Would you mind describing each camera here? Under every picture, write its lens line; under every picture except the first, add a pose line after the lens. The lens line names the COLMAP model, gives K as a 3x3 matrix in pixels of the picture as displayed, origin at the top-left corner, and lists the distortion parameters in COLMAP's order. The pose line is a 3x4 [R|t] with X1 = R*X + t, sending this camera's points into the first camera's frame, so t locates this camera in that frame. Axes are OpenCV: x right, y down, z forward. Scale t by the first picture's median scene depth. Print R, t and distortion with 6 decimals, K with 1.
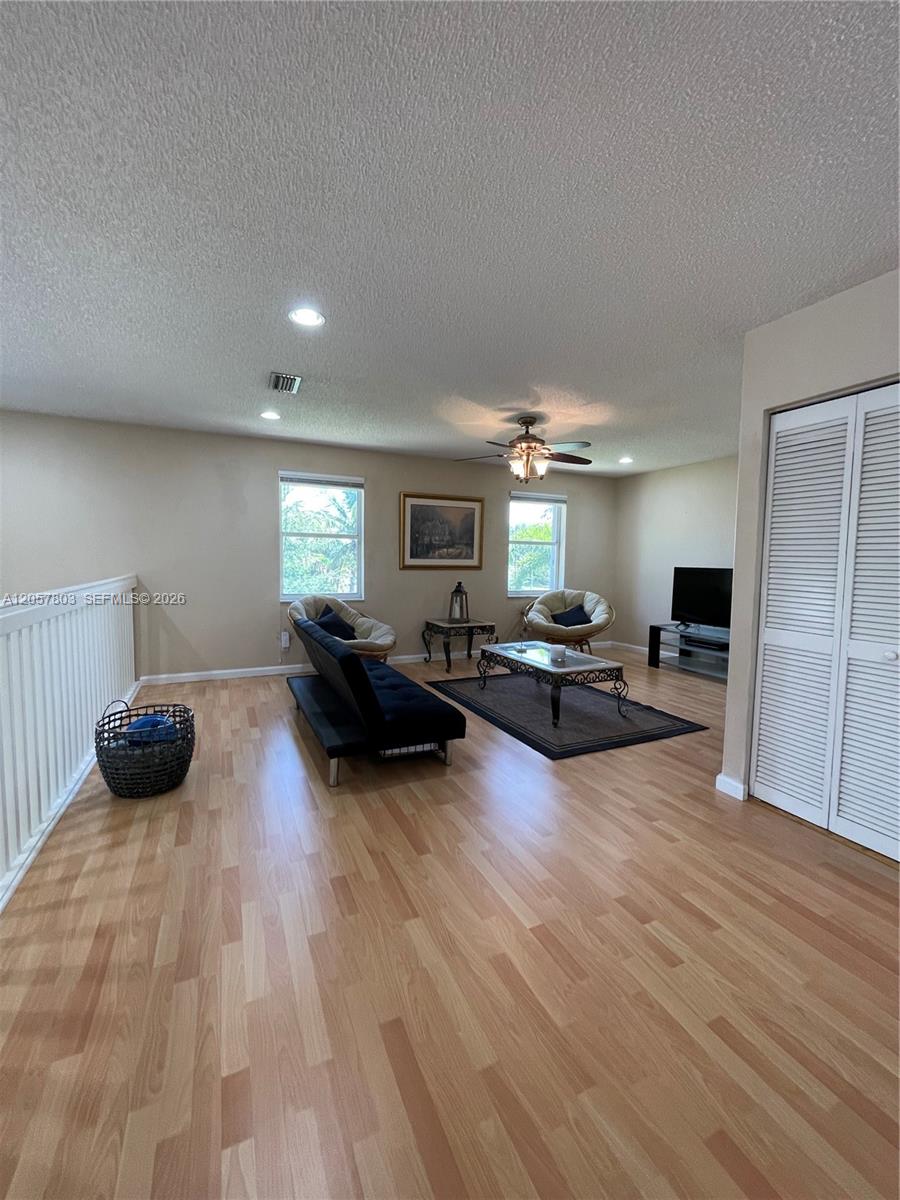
lens RADIAL K [[485.3, 0, 445.1], [0, 485.3, 599.7], [0, 0, 1]] dist [0.001749, -0.000157]
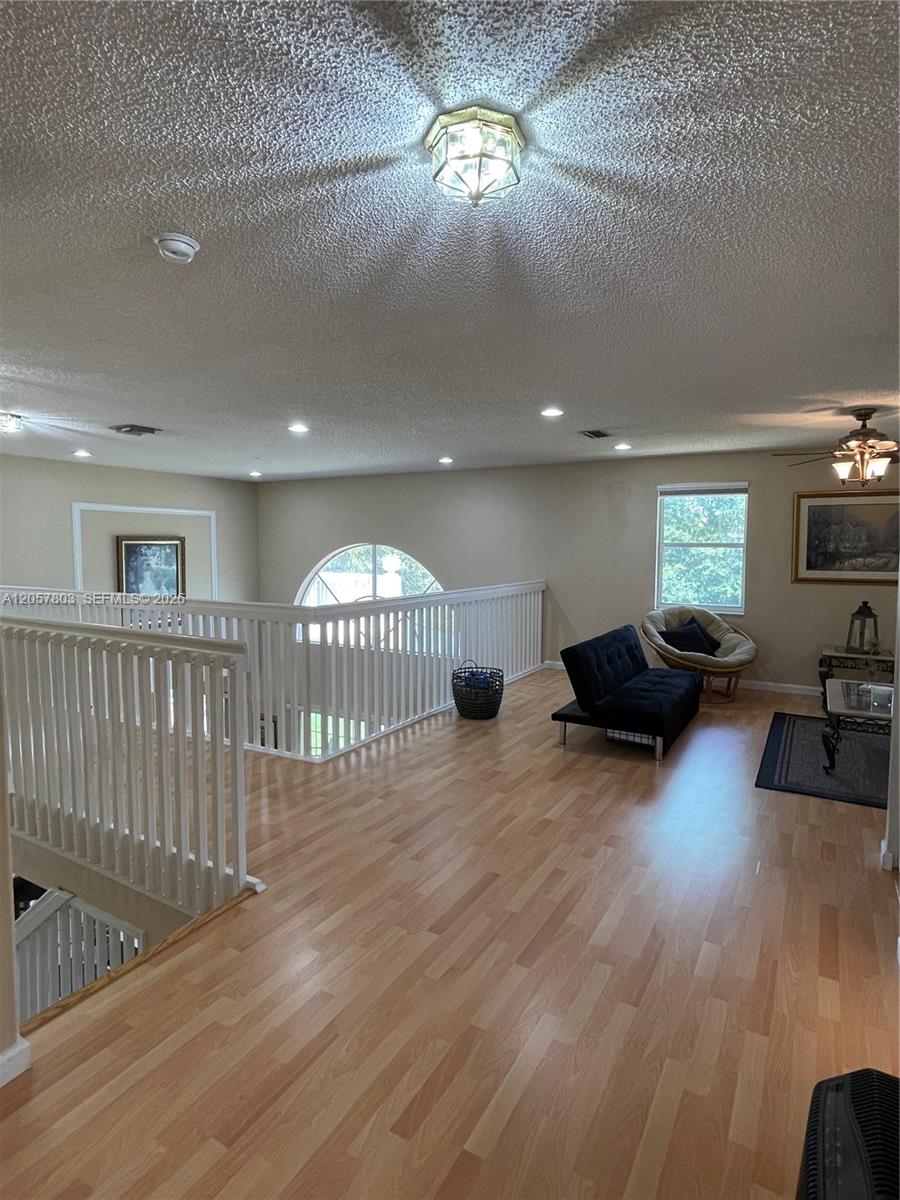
lens RADIAL K [[647.8, 0, 448.0], [0, 647.8, 595.2], [0, 0, 1]] dist [-0.001077, -0.000376]
pose [[0.568898, 0.051911, -0.820768, 0.689233], [-0.063945, 0.997777, 0.018785, -0.031063], [0.819919, 0.041797, 0.570952, -0.207469]]
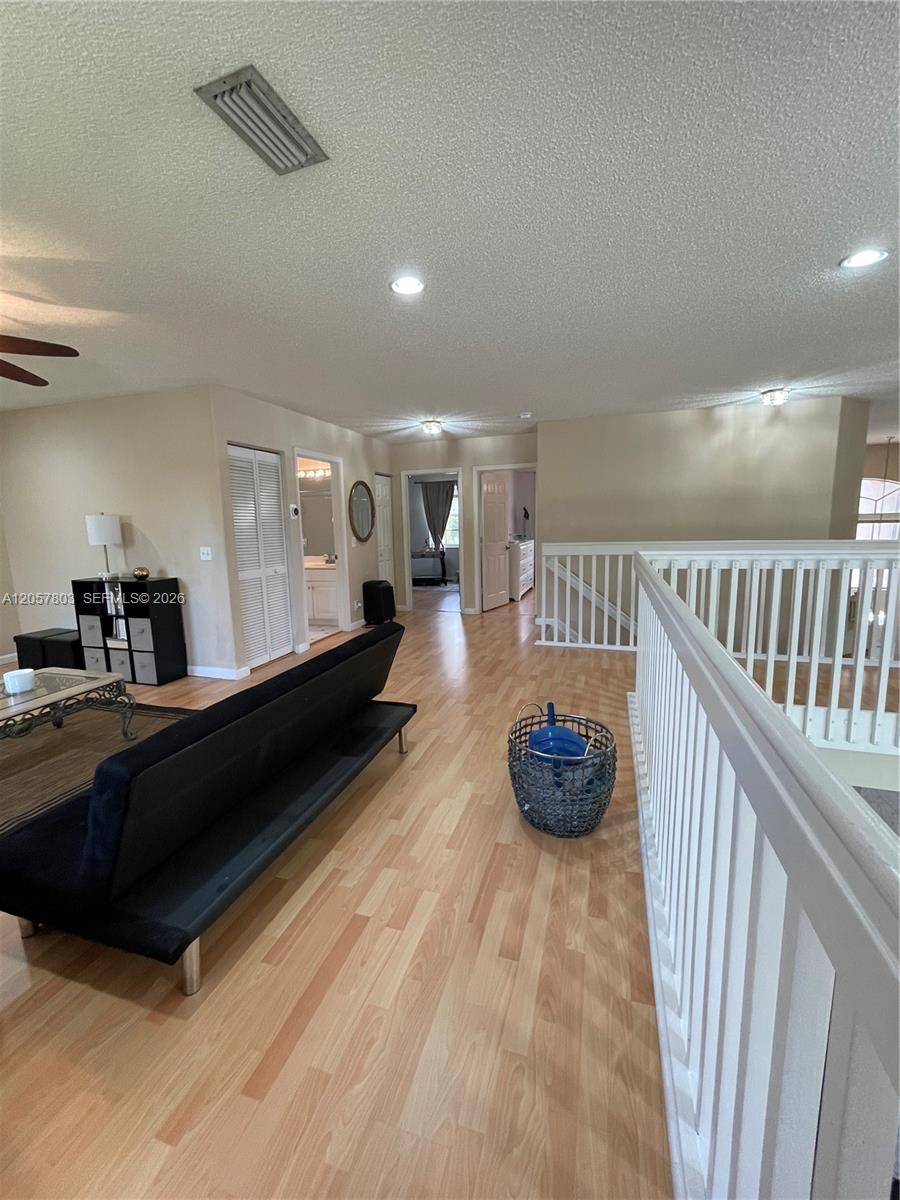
lens RADIAL K [[485.3, 0, 448.4], [0, 485.3, 596.6], [0, 0, 1]] dist [0.001749, -0.000157]
pose [[-0.733415, -0.100097, 0.672371, -0.633930], [0.069968, 0.972731, 0.221132, -0.109183], [-0.676170, 0.209226, -0.706412, 1.046489]]
